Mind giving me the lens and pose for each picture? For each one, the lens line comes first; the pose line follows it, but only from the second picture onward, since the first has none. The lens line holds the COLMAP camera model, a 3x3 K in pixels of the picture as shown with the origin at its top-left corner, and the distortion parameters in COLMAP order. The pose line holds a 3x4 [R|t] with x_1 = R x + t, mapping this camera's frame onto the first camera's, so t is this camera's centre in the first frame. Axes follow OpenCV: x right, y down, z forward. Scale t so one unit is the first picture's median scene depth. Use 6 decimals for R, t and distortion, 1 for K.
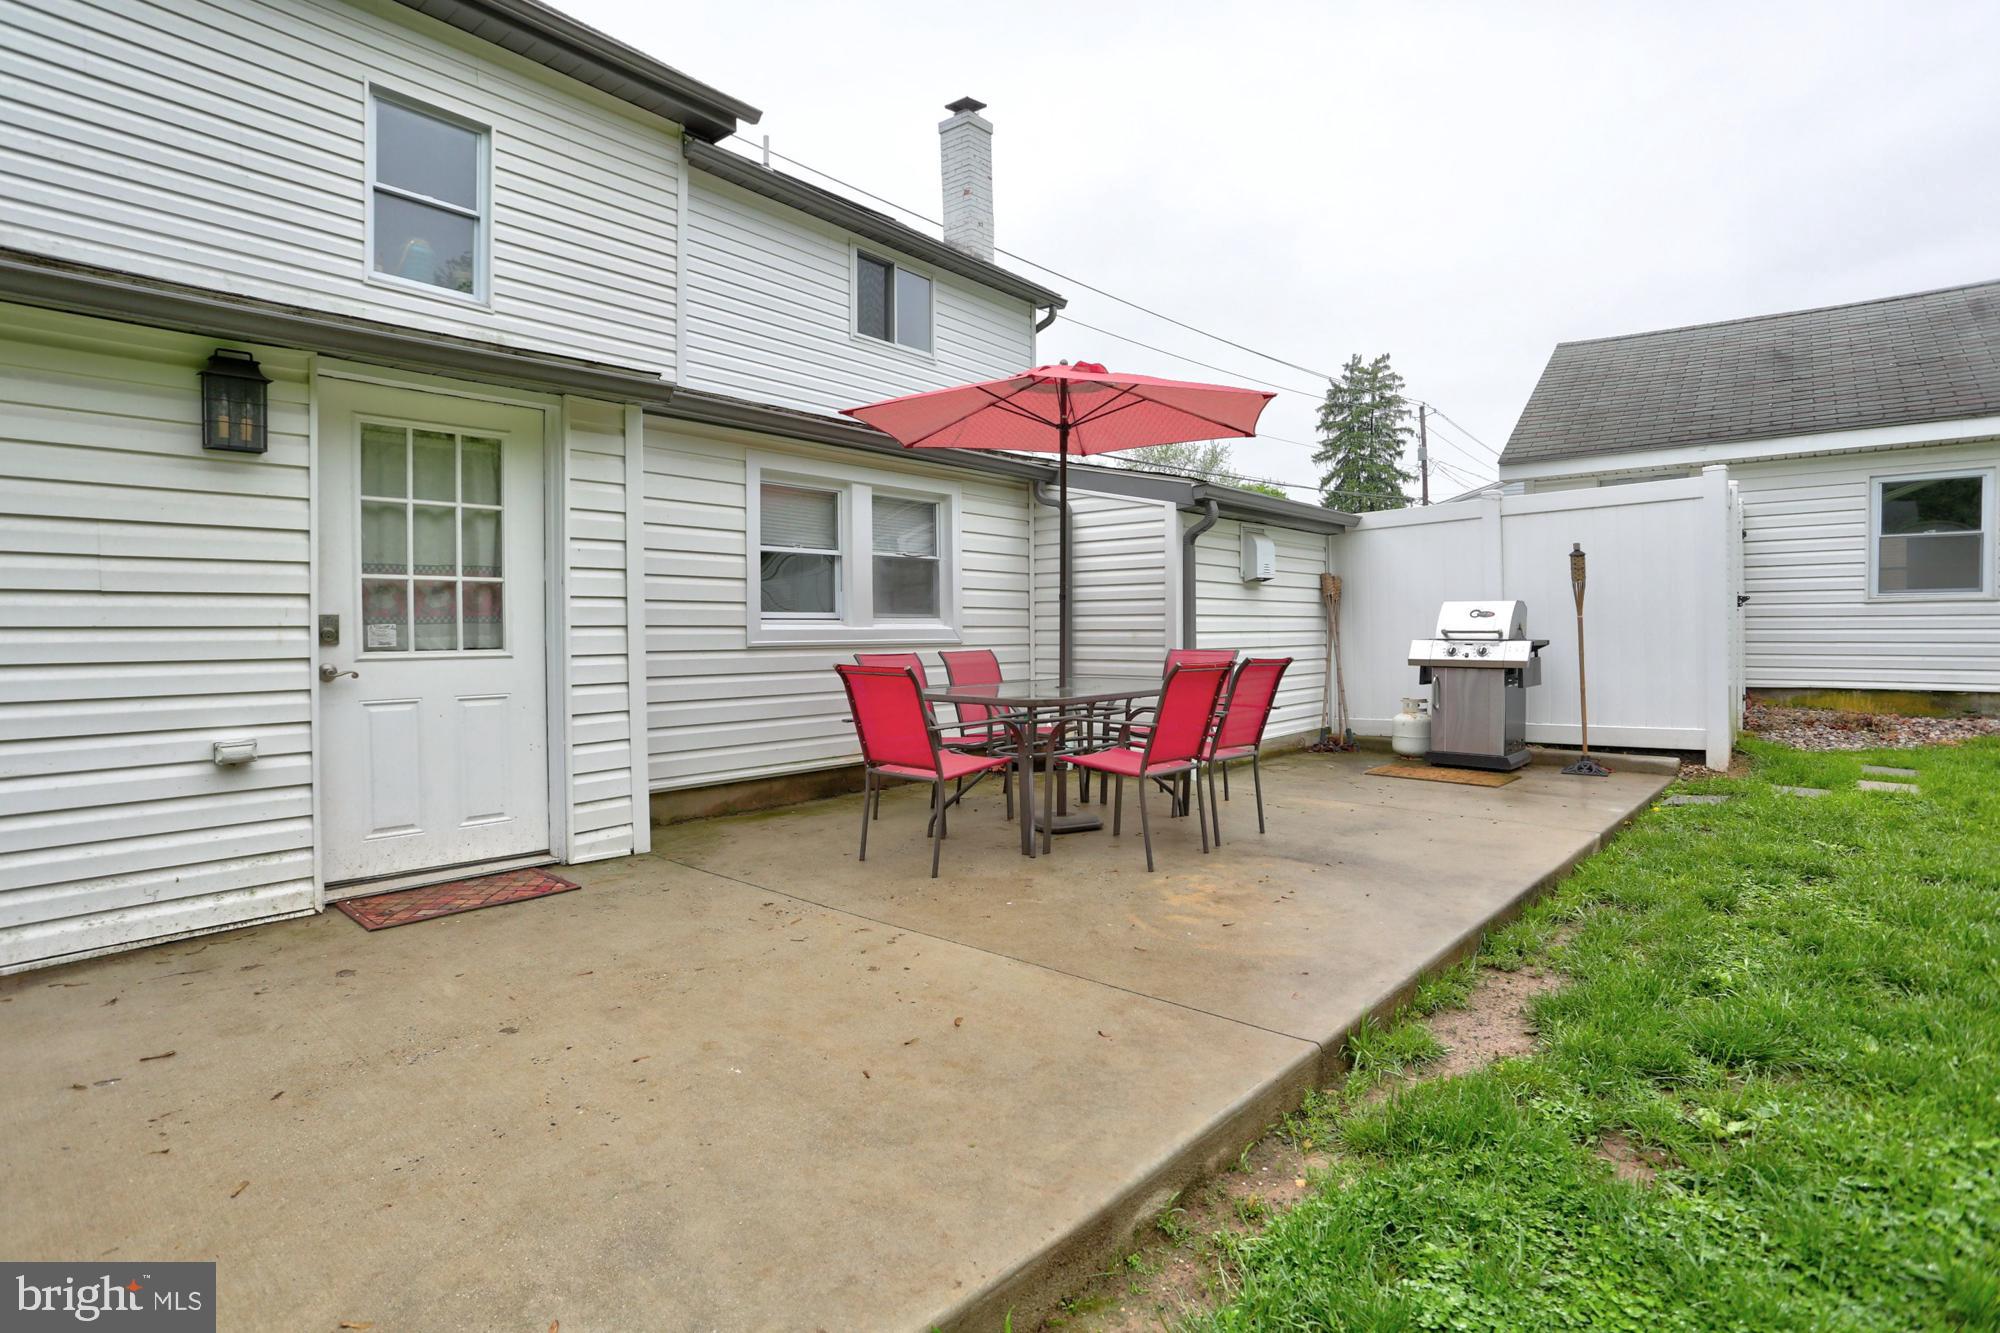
lens RADIAL K [[991.9, 0, 978.4], [0, 991.9, 647.4], [0, 0, 1]] dist [-0.043757, -0.000044]
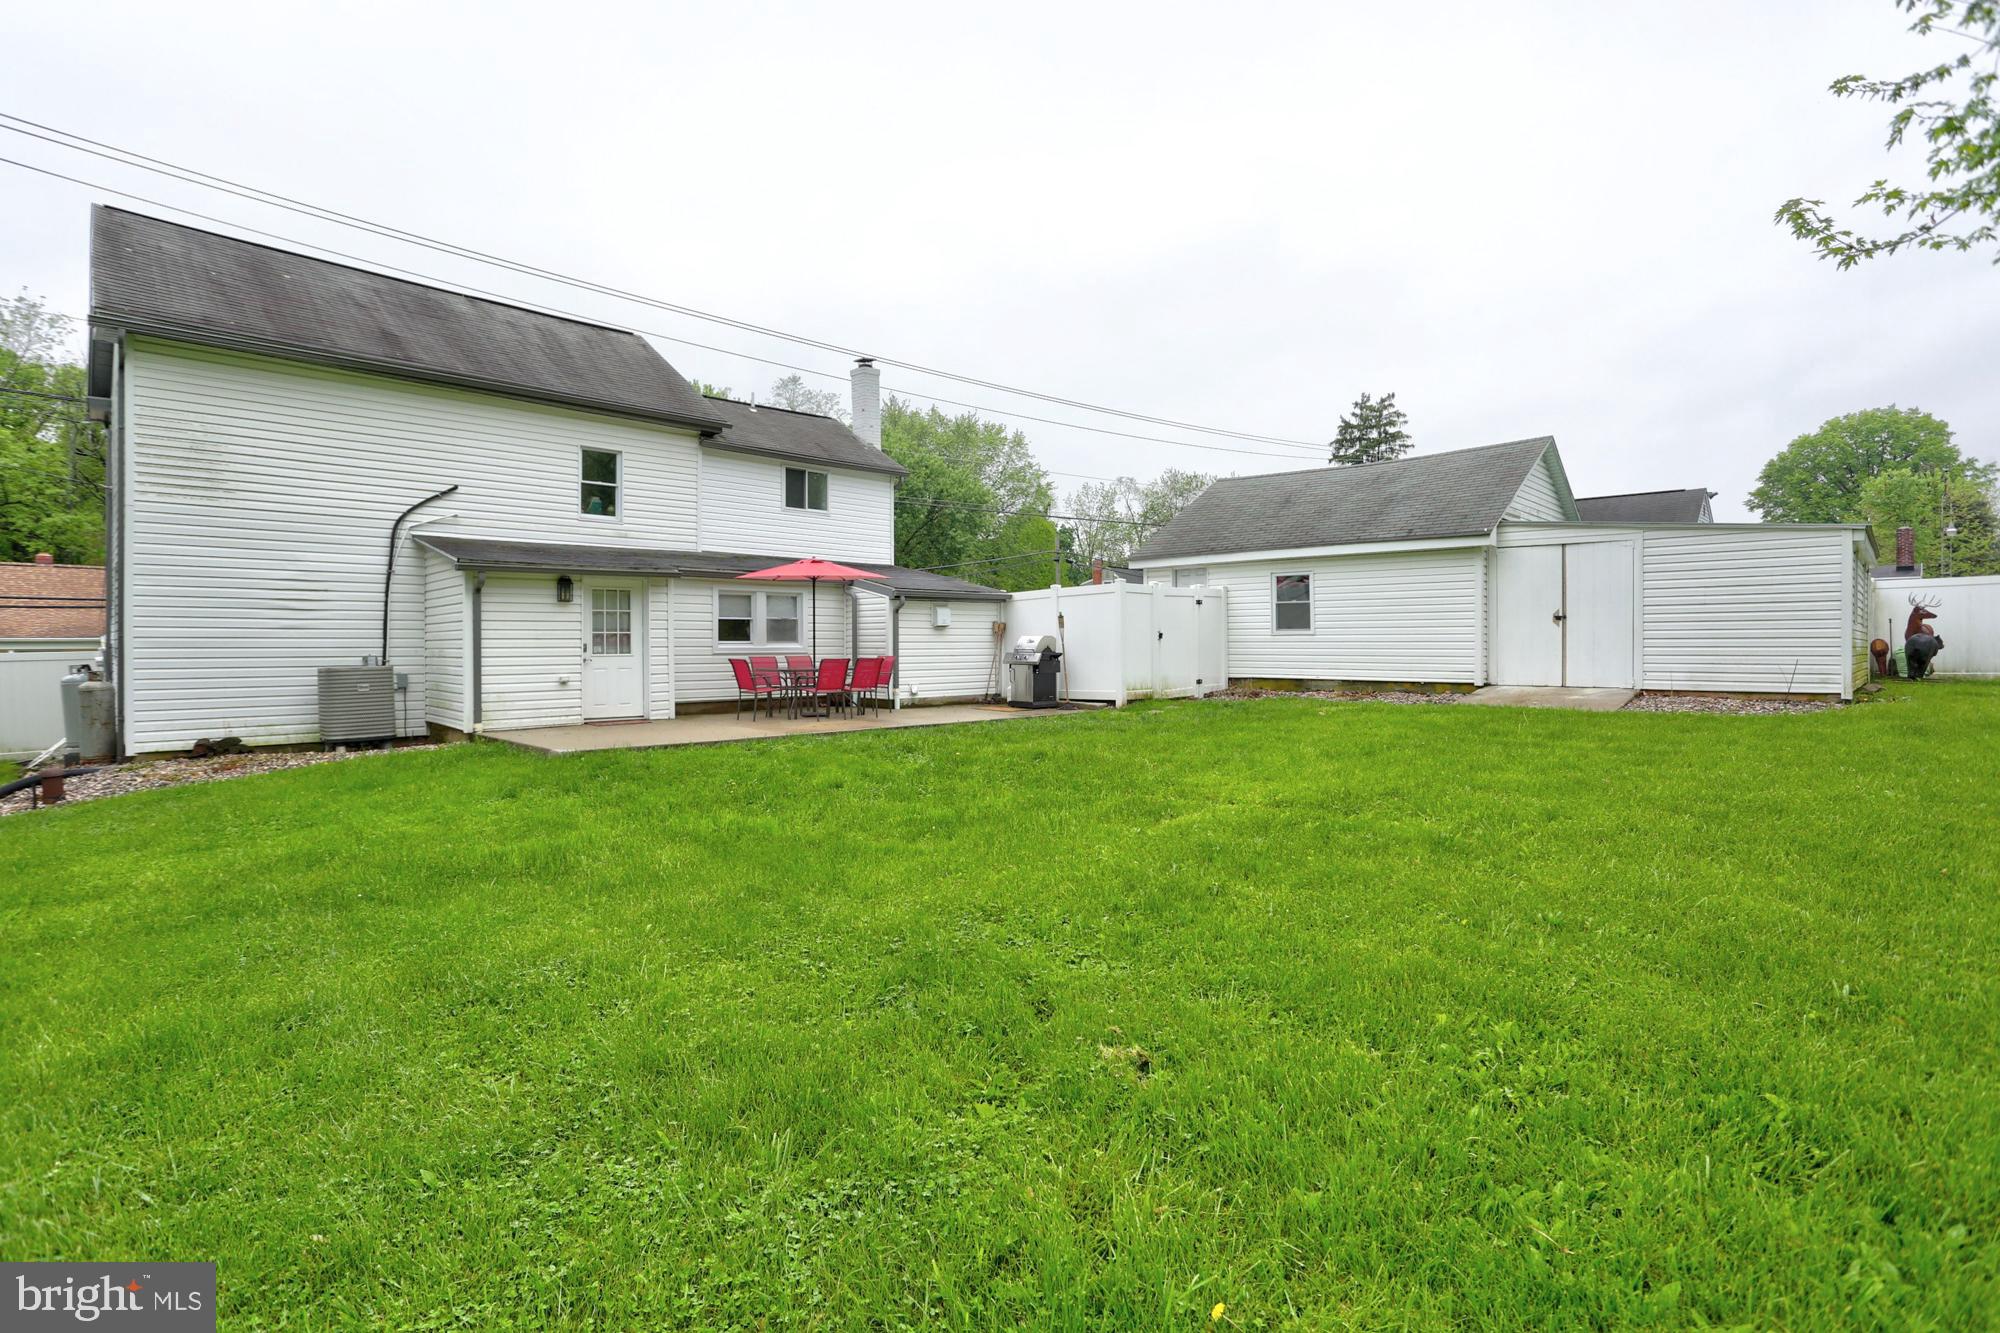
lens RADIAL K [[987.1, 0, 998.2], [0, 987.1, 657.4], [0, 0, 1]] dist [-0.068759, 0.032125]
pose [[0.997823, 0.005147, -0.065746, 0.631532], [-0.005298, 0.999984, -0.002120, 0.009960], [0.065734, 0.002464, 0.997834, -1.439090]]
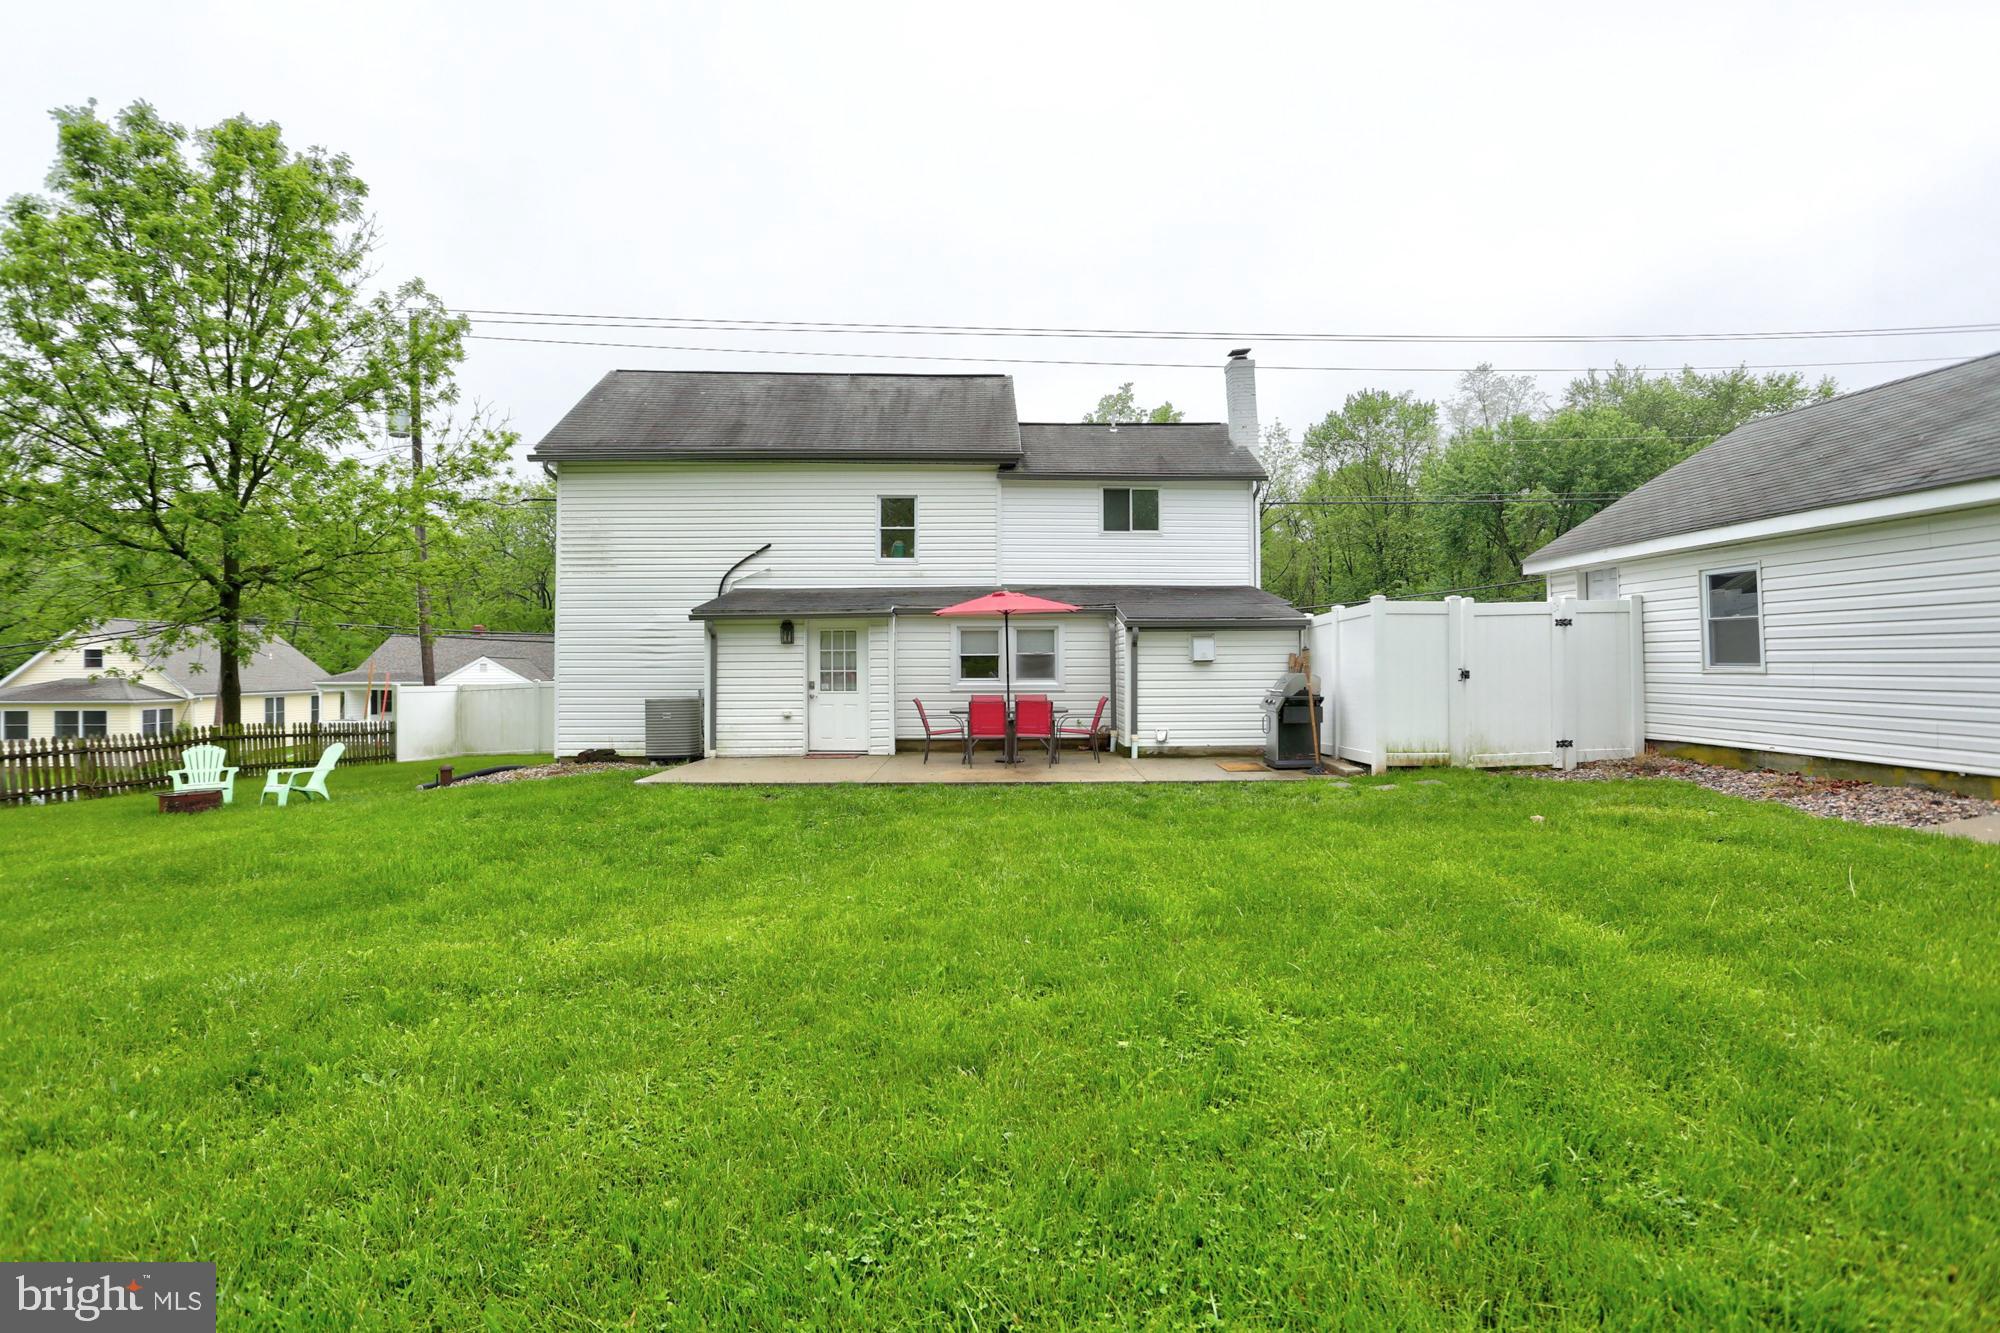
lens RADIAL K [[987.1, 0, 998.2], [0, 987.1, 657.4], [0, 0, 1]] dist [-0.068759, 0.032125]
pose [[0.673292, -0.000357, -0.739376, 1.587573], [-0.012501, 0.999851, -0.011867, -0.052641], [0.739271, 0.017233, 0.673188, -0.641371]]
